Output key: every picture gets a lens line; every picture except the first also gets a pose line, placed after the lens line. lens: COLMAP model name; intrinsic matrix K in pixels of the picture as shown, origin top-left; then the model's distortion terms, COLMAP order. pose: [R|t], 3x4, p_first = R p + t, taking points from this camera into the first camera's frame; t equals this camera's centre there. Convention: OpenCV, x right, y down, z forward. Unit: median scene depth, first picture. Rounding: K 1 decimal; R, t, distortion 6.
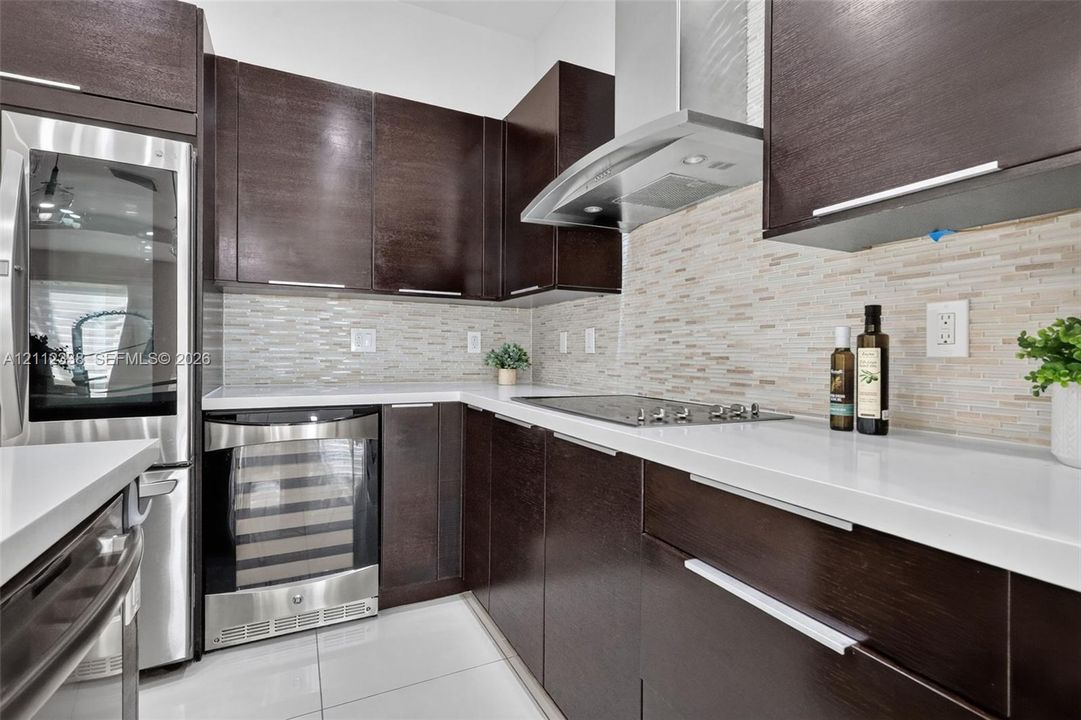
lens RADIAL K [[501.0, 0, 545.6], [0, 501.0, 356.6], [0, 0, 1]] dist [-0.001972, -0.000136]
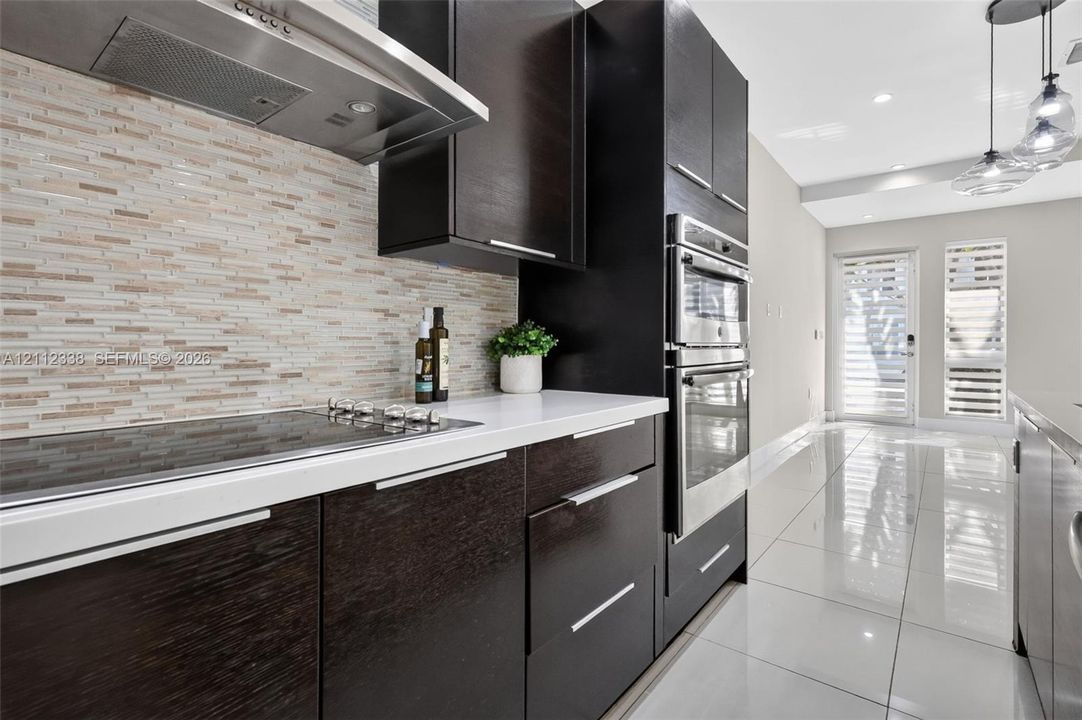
lens RADIAL K [[501.4, 0, 532.6], [0, 501.4, 345.9], [0, 0, 1]] dist [-0.001972, -0.000136]
pose [[-0.412179, -0.009016, 0.911058, -0.456172], [0.002600, 0.999935, 0.011072, -0.007162], [-0.911099, 0.006933, -0.412129, 0.861730]]
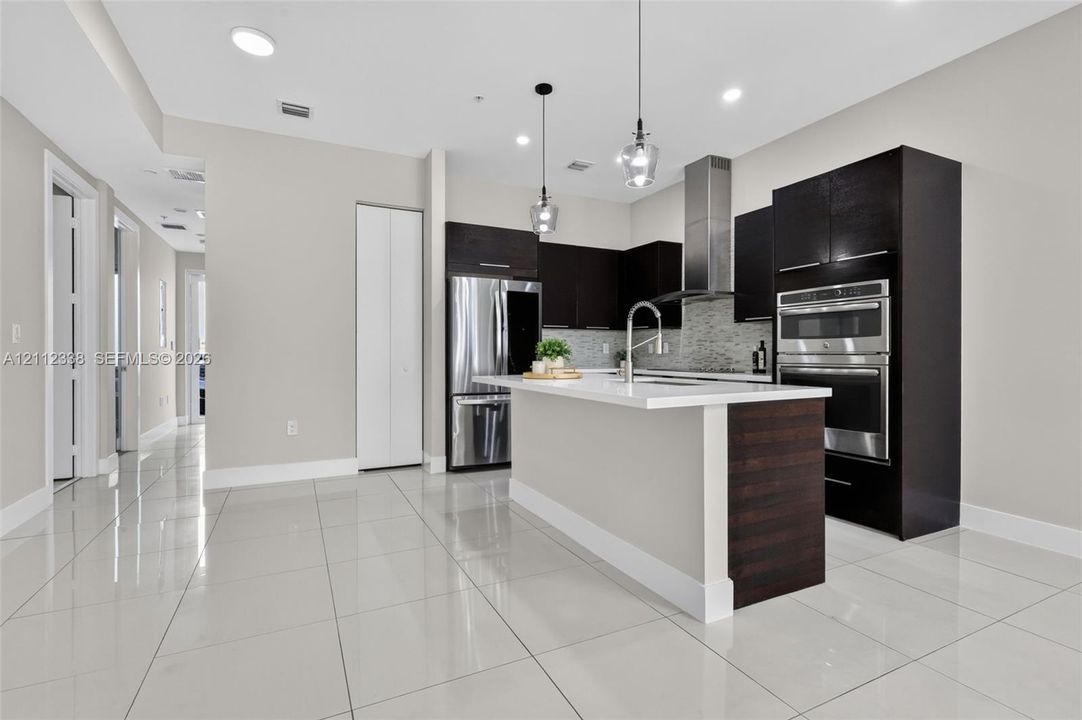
lens RADIAL K [[501.4, 0, 536.9], [0, 501.4, 355.7], [0, 0, 1]] dist [-0.001972, -0.000136]
pose [[0.999975, -0.005649, -0.004158, -0.709574], [0.005632, 0.999977, -0.003894, 0.014857], [0.004180, 0.003870, 0.999984, -1.899631]]
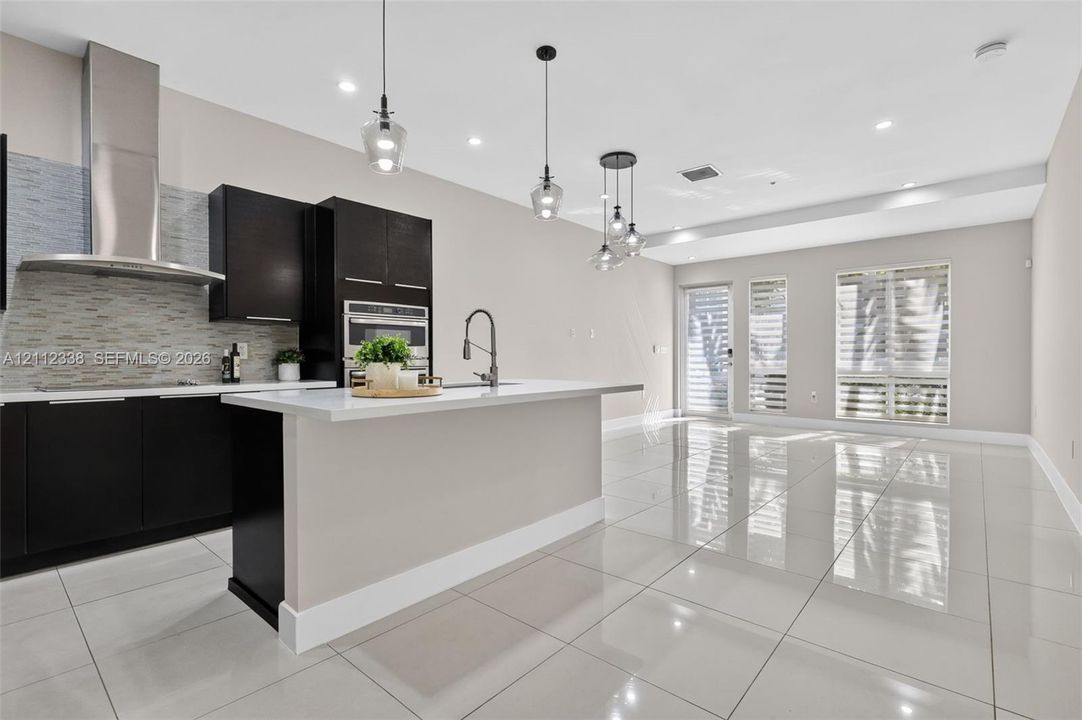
lens RADIAL K [[501.4, 0, 537.7], [0, 501.4, 362.5], [0, 0, 1]] dist [-0.001972, -0.000136]
pose [[-0.376678, -0.013341, 0.926248, -2.039948], [0.008132, 0.999810, 0.017708, -0.011635], [-0.926309, 0.014203, -0.376498, 0.256774]]
